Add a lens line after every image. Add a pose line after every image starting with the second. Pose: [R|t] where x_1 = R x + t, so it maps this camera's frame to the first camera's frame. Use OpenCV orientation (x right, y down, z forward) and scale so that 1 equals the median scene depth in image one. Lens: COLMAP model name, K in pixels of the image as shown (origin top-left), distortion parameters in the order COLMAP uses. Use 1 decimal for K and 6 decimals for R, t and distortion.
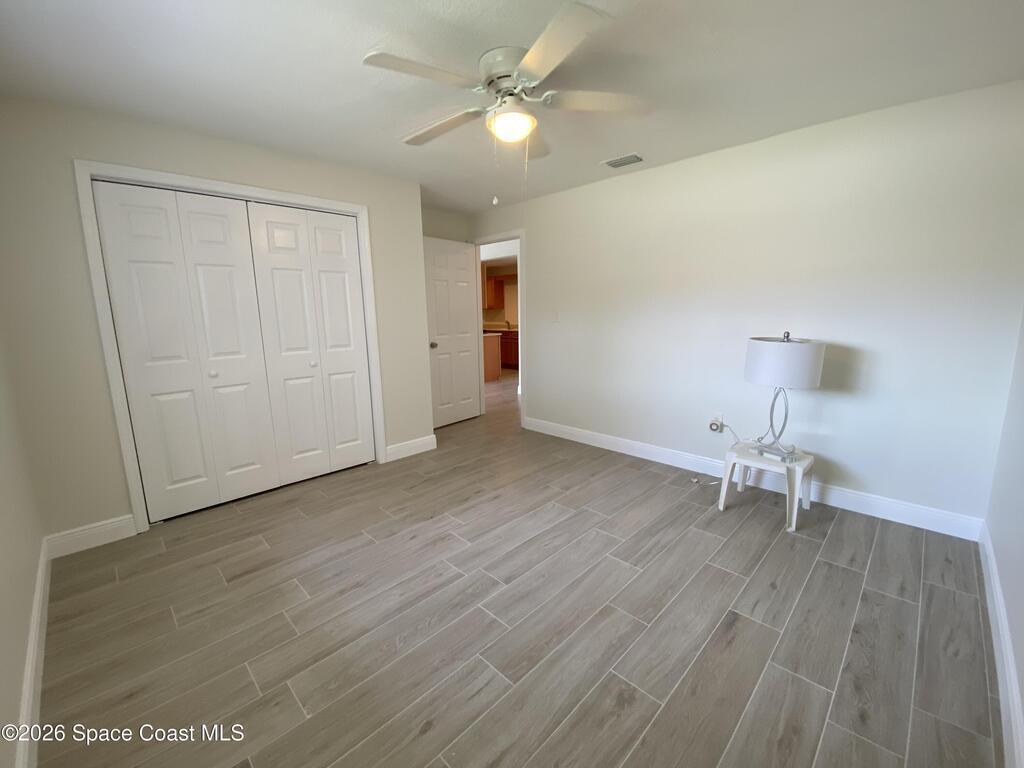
lens RADIAL K [[421.1, 0, 509.9], [0, 421.1, 381.0], [0, 0, 1]] dist [0.042029, -0.030286]
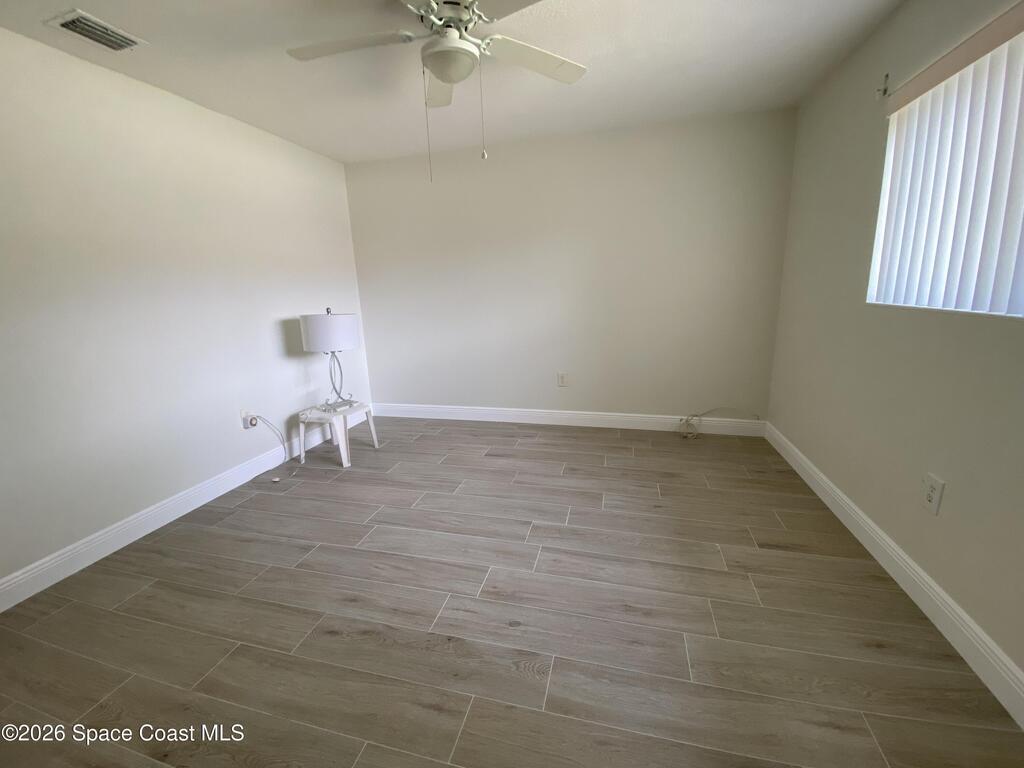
lens RADIAL K [[421.1, 0, 509.9], [0, 421.1, 381.0], [0, 0, 1]] dist [0.042029, -0.030286]
pose [[-0.504495, -0.154579, 0.849464, -0.710693], [0.185259, 0.941549, 0.281361, -0.164283], [-0.843305, 0.299317, -0.446370, 1.167034]]
